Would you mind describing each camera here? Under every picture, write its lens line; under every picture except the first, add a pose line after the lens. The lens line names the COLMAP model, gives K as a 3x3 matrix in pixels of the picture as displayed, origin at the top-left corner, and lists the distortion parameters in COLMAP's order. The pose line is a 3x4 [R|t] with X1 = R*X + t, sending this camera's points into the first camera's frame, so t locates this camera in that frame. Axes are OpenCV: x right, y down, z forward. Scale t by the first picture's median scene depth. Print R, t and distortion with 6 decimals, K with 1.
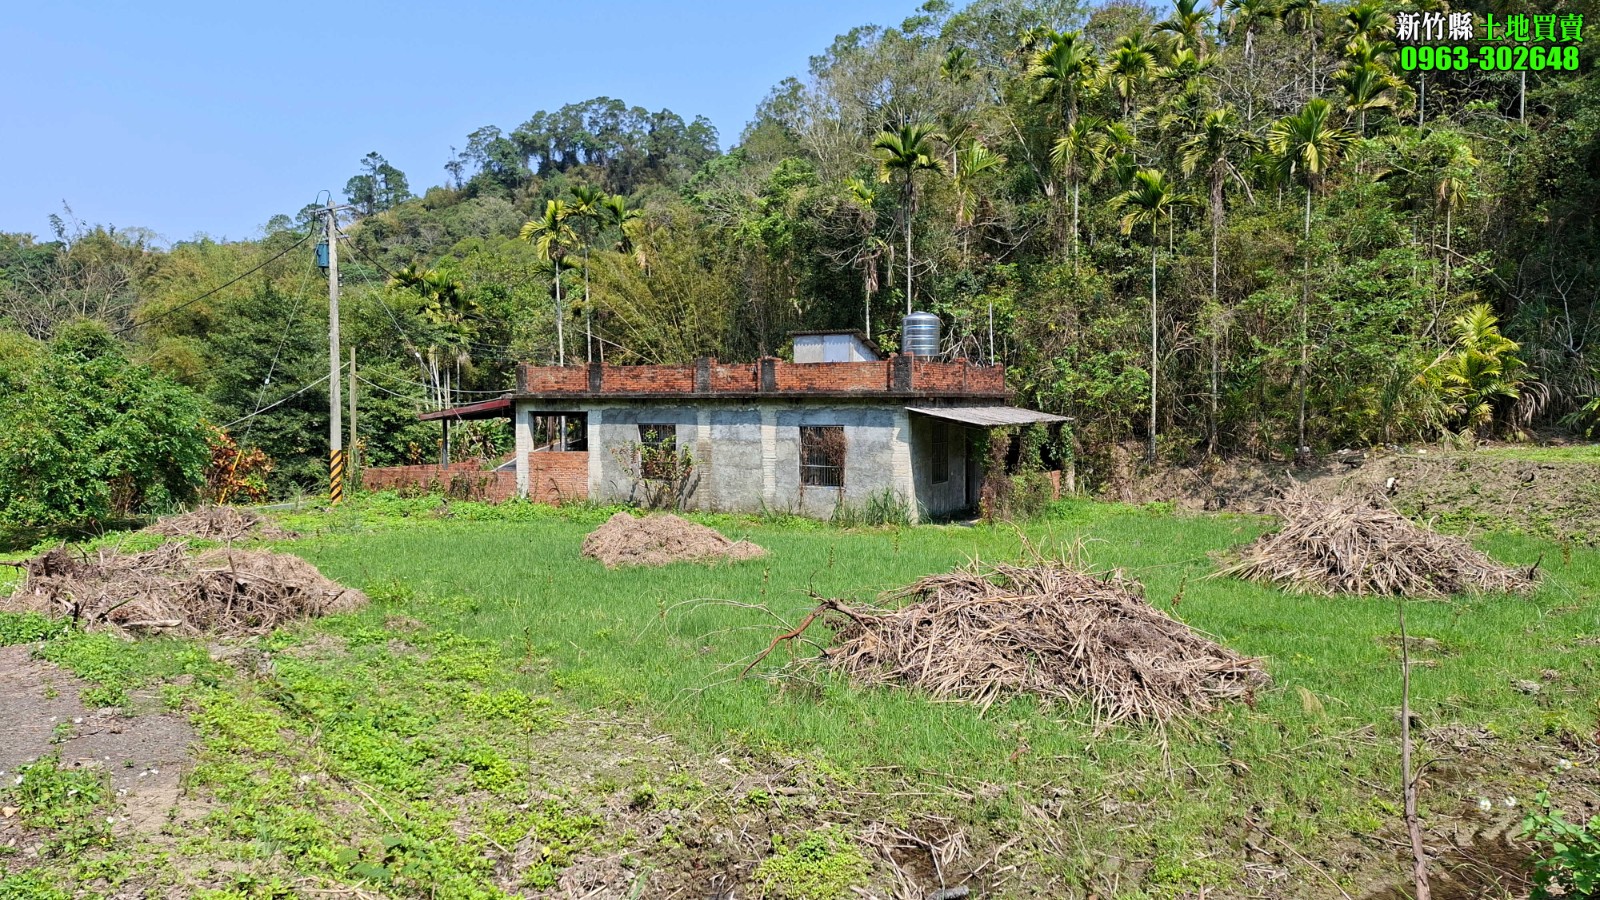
lens RADIAL K [[1114.6, 0, 807.7], [0, 1114.6, 446.4], [0, 0, 1]] dist [0.064977, -0.070756]
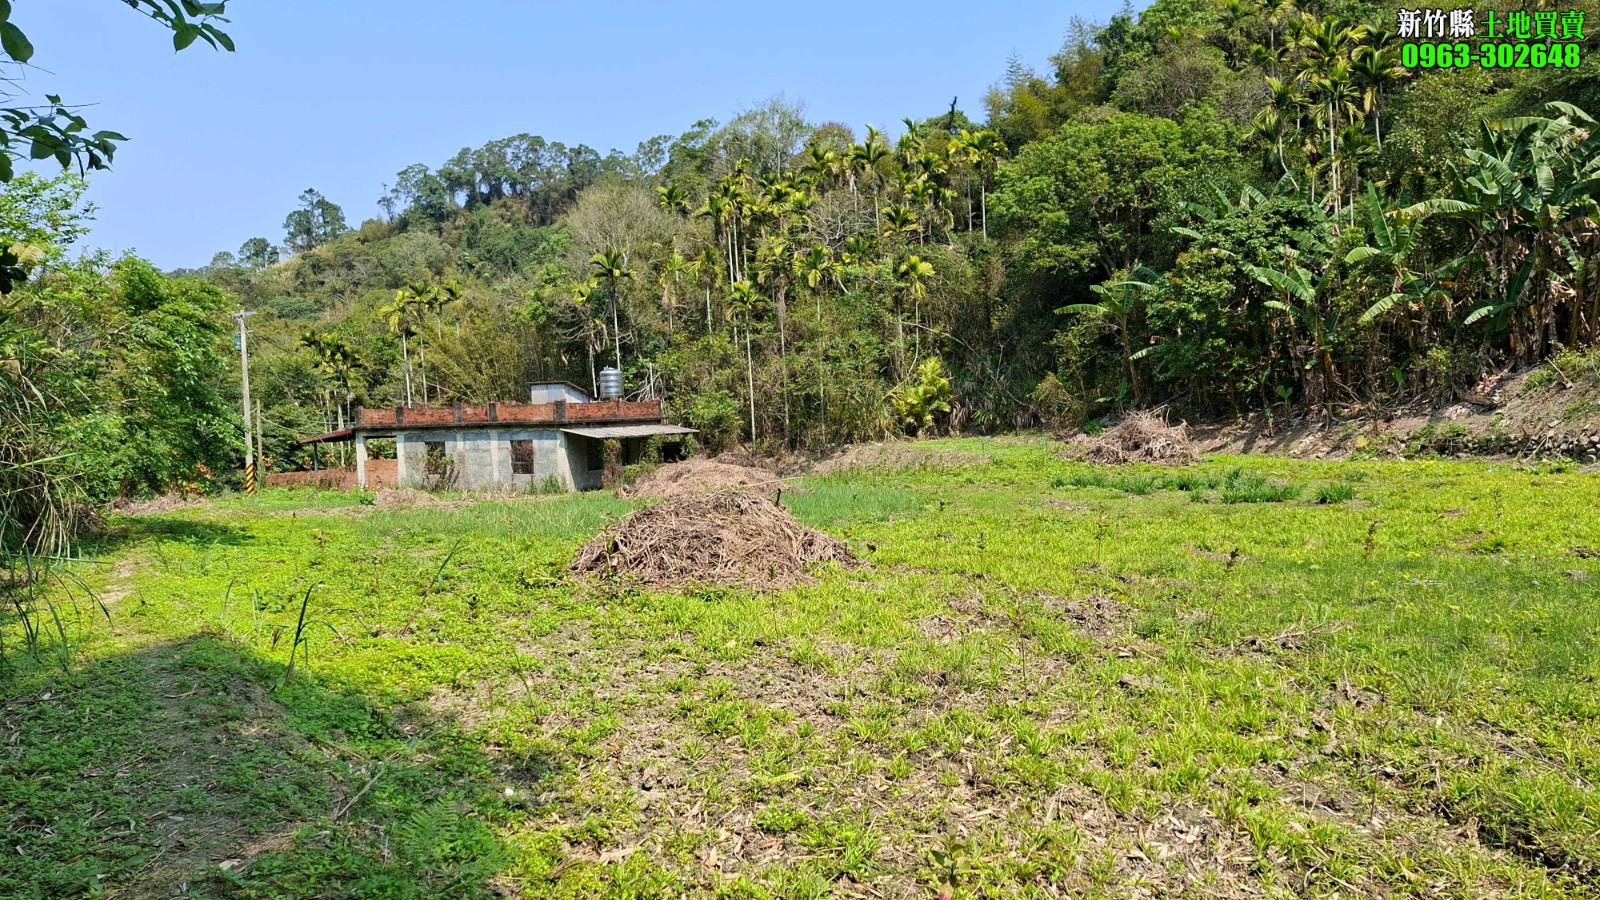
lens RADIAL K [[1114.6, 0, 802.6], [0, 1114.6, 454.9], [0, 0, 1]] dist [0.064977, -0.070756]
pose [[0.999131, -0.030021, 0.028903, 0.312436], [0.029930, 0.999546, 0.003599, 0.009193], [-0.028998, -0.002731, 0.999576, -0.612621]]
